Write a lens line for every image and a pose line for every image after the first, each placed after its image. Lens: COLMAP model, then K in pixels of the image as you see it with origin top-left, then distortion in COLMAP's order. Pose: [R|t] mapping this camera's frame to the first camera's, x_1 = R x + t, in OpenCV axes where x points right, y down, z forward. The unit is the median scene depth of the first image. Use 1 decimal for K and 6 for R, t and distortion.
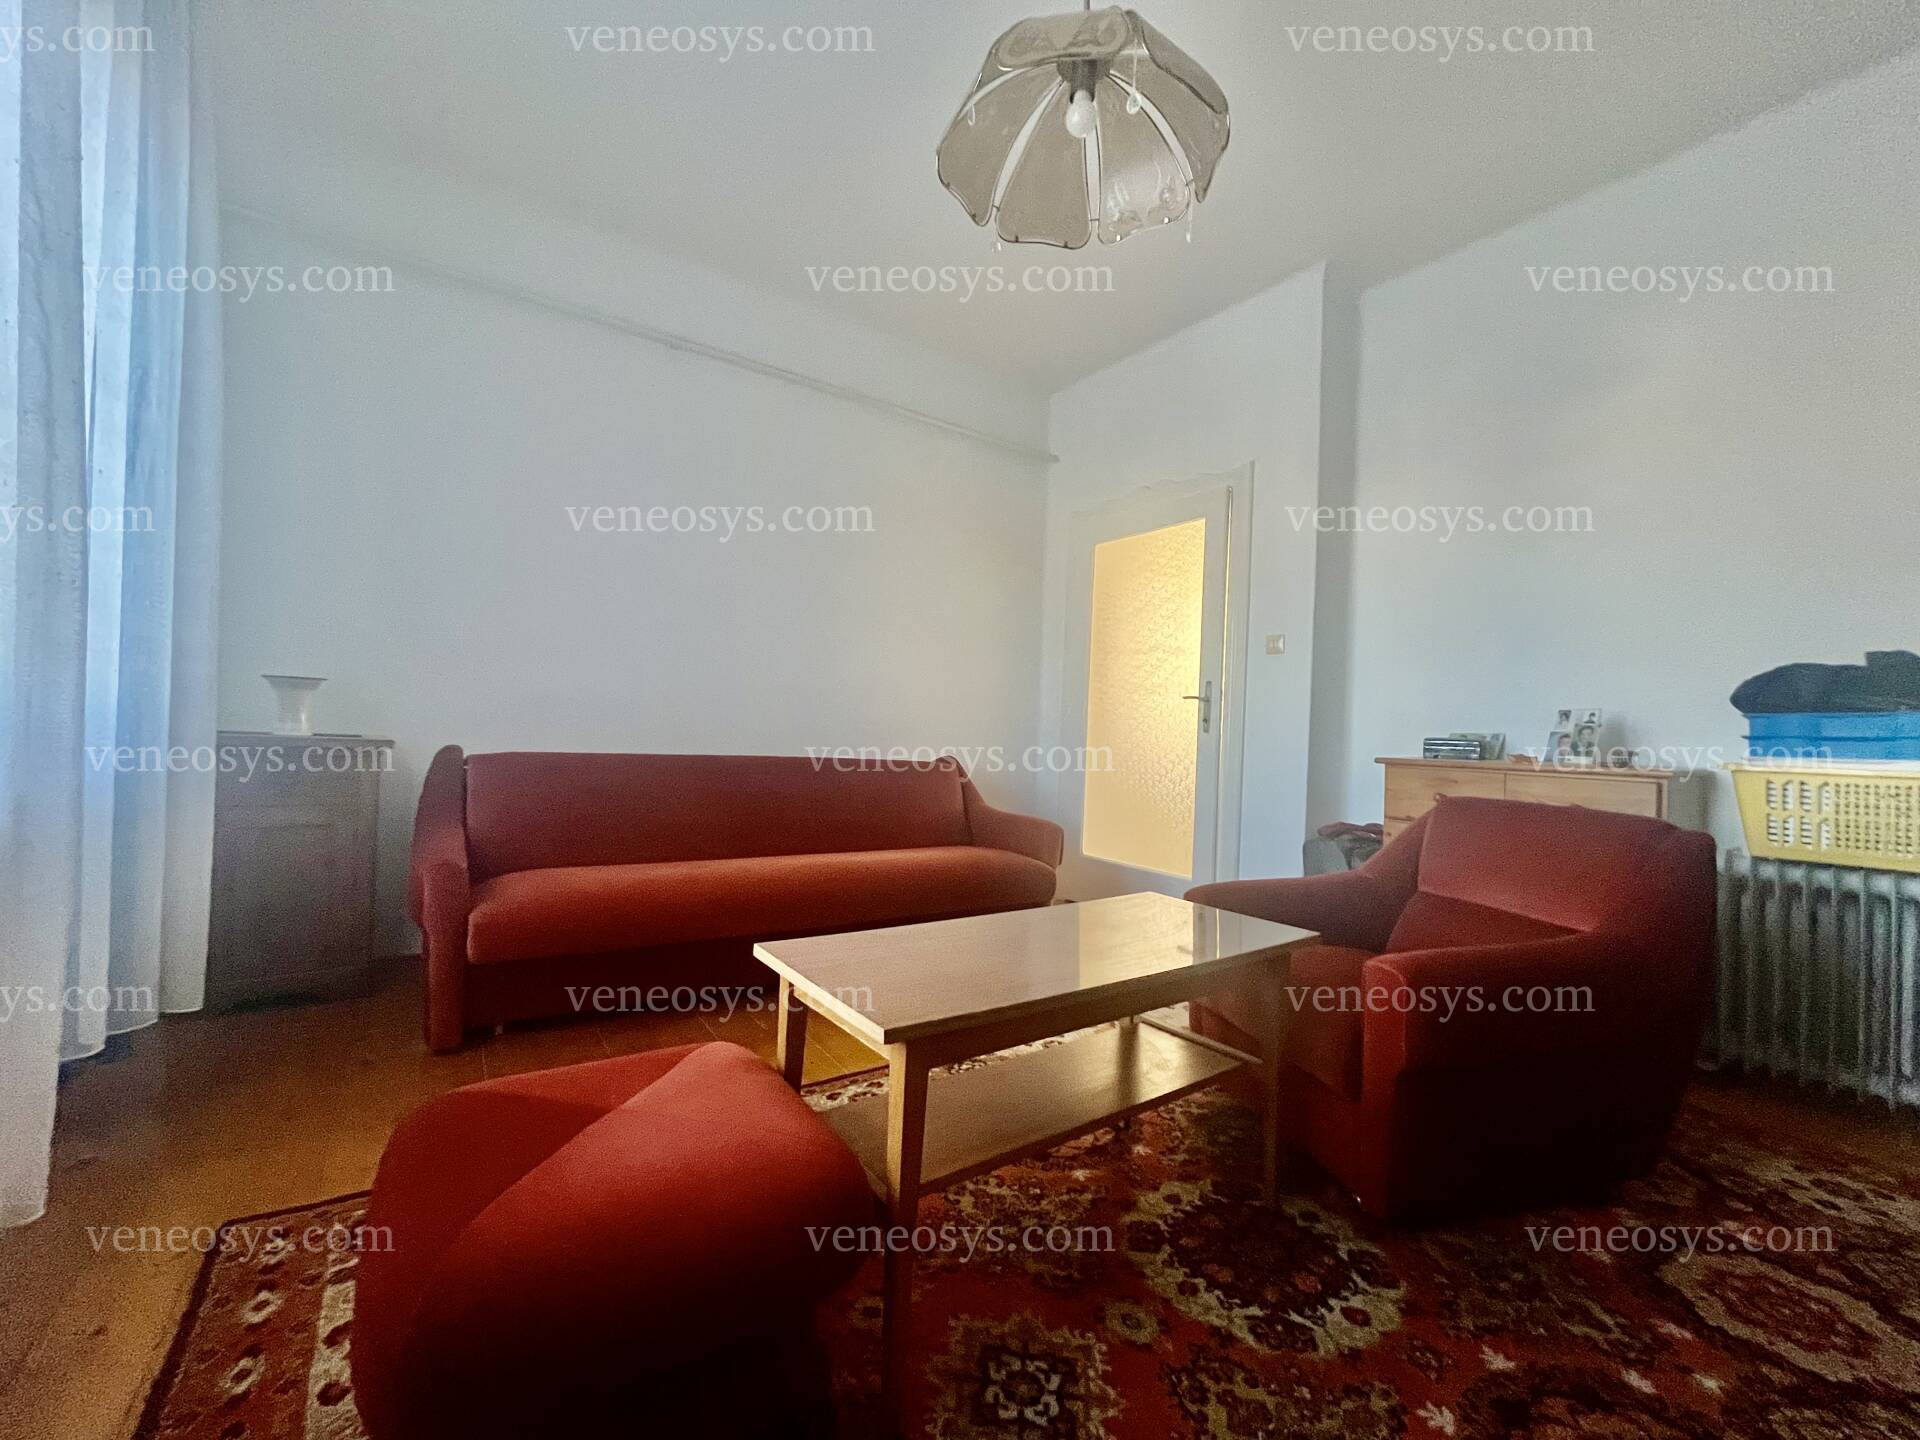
lens RADIAL K [[774.5, 0, 950.2], [0, 774.5, 725.9], [0, 0, 1]] dist [-0.003311, 0.000142]
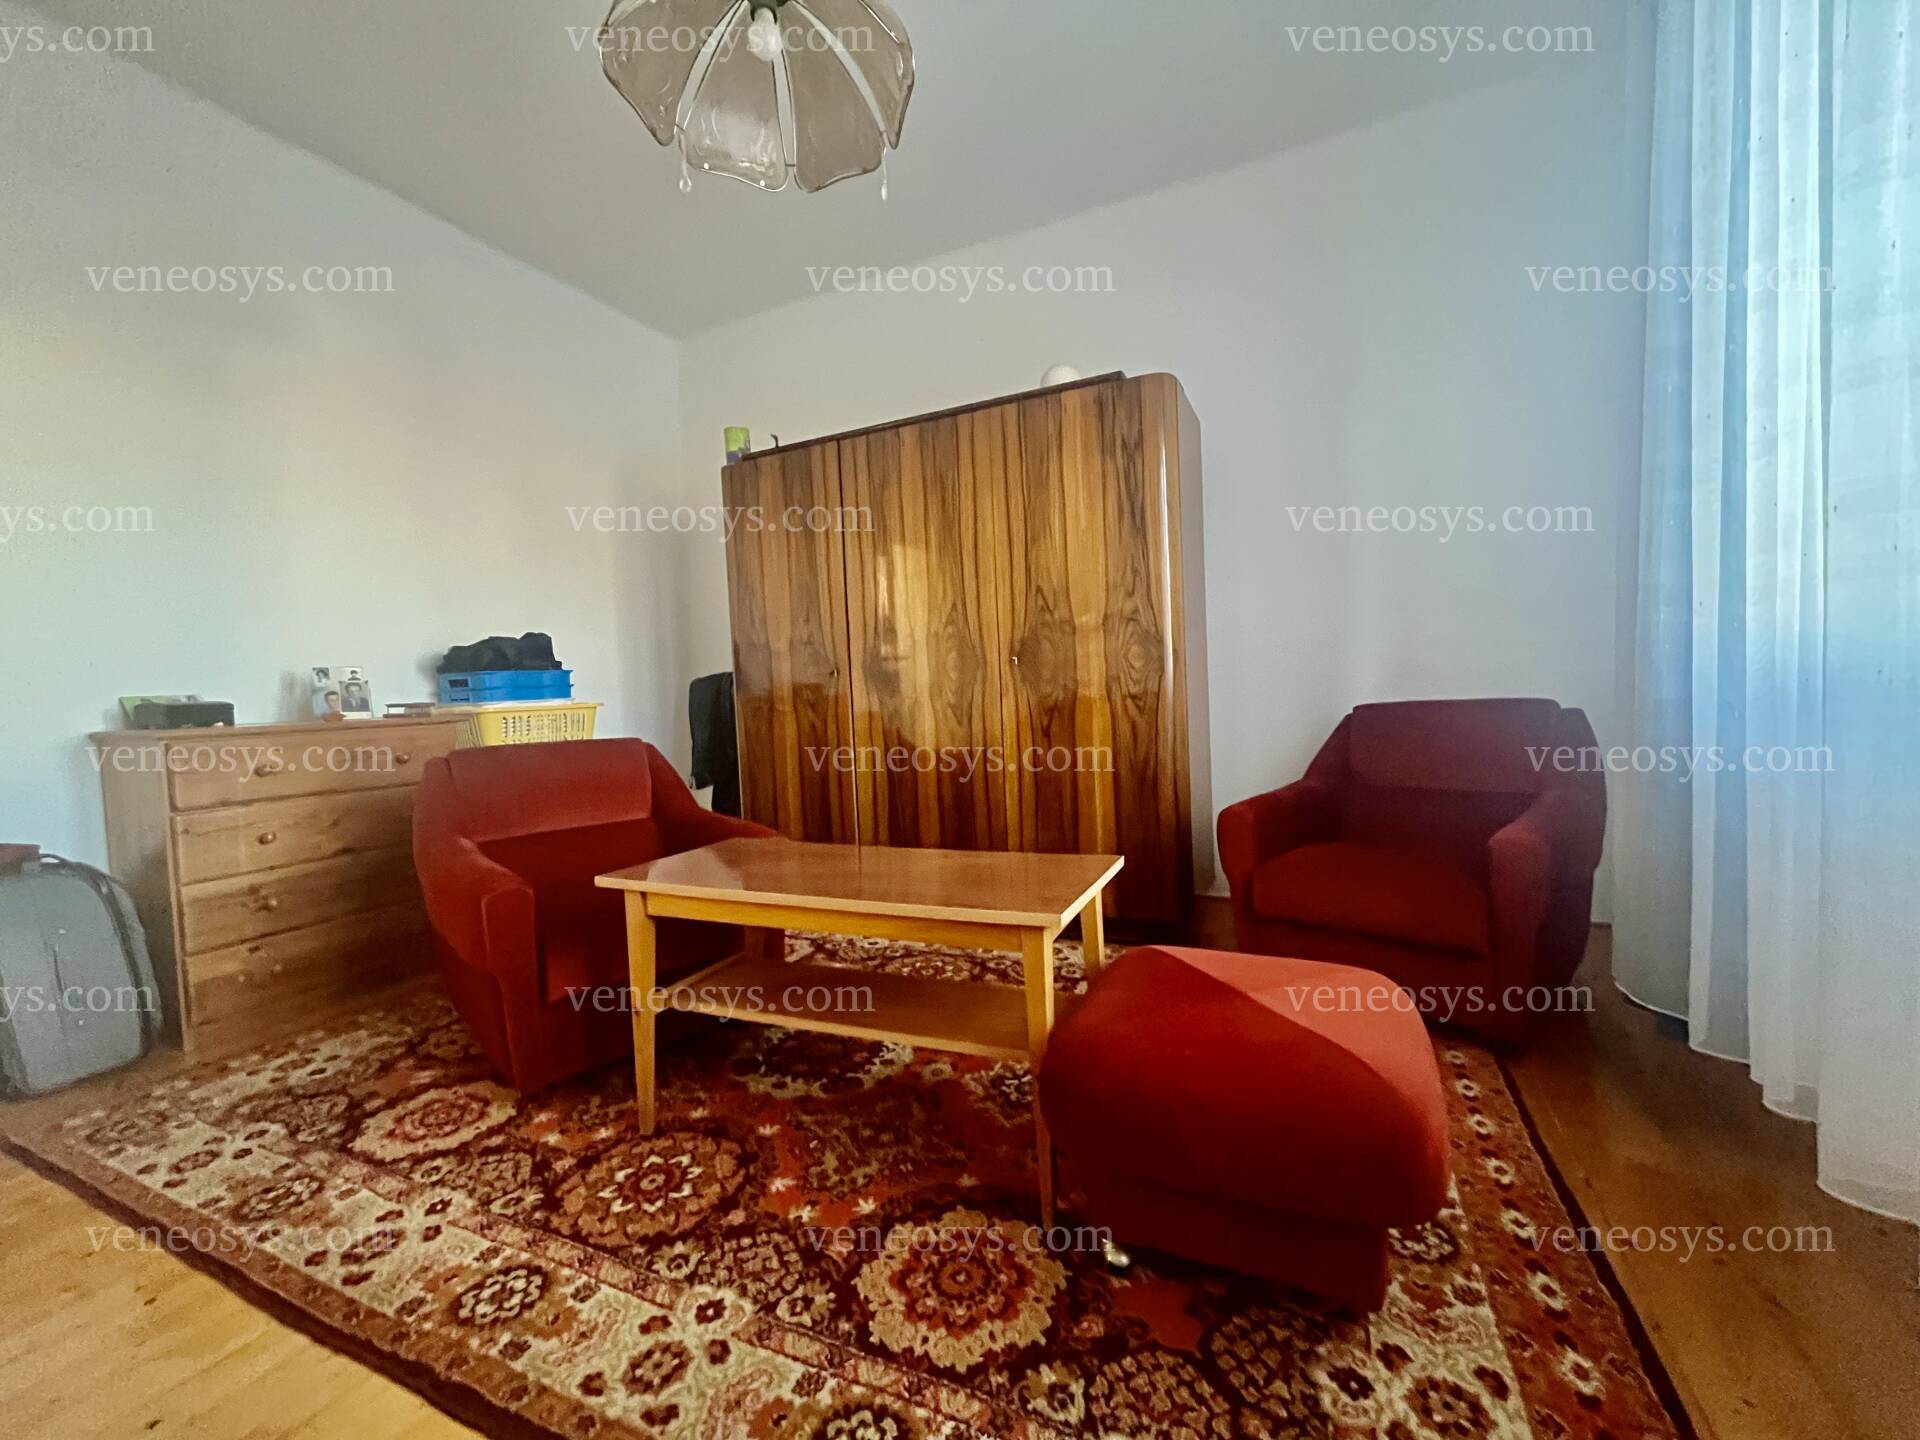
lens RADIAL K [[774.5, 0, 947.5], [0, 774.5, 722.0], [0, 0, 1]] dist [-0.003311, 0.000142]
pose [[-0.496661, -0.054182, 0.866252, -0.837244], [0.013194, 0.997463, 0.069954, -0.015973], [-0.867844, 0.046173, -0.494686, 1.352752]]
